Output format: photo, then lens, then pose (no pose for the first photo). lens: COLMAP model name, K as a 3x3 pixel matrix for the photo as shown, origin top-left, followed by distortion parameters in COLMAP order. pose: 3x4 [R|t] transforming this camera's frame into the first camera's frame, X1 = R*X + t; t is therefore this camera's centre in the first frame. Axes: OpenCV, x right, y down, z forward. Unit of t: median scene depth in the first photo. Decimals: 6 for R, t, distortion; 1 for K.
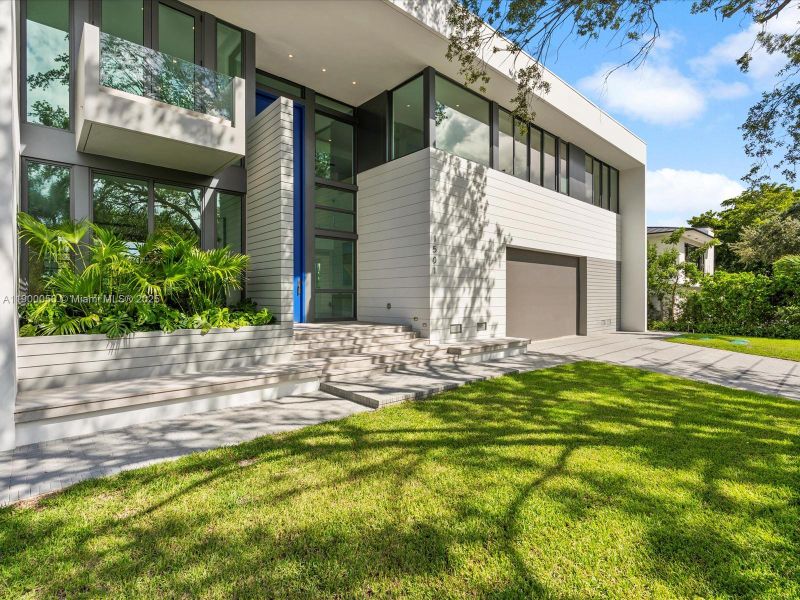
lens RADIAL K [[406.5, 0, 401.8], [0, 406.5, 292.7], [0, 0, 1]] dist [-0.007370, 0.000143]
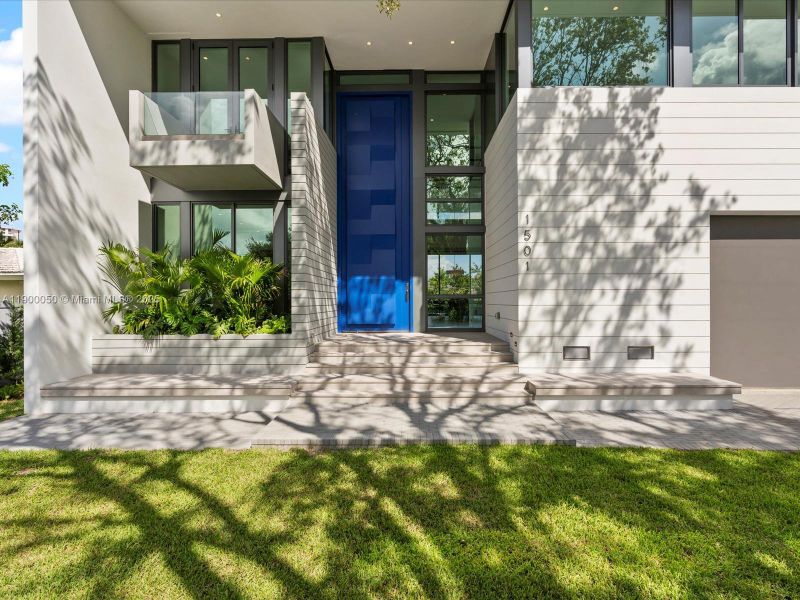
lens RADIAL K [[406.5, 0, 379.9], [0, 406.5, 299.0], [0, 0, 1]] dist [-0.007370, 0.000143]
pose [[0.734977, -0.005504, -0.678069, 0.318119], [0.008296, 0.999965, 0.000875, -0.000882], [0.678041, -0.006268, 0.734997, 0.287043]]
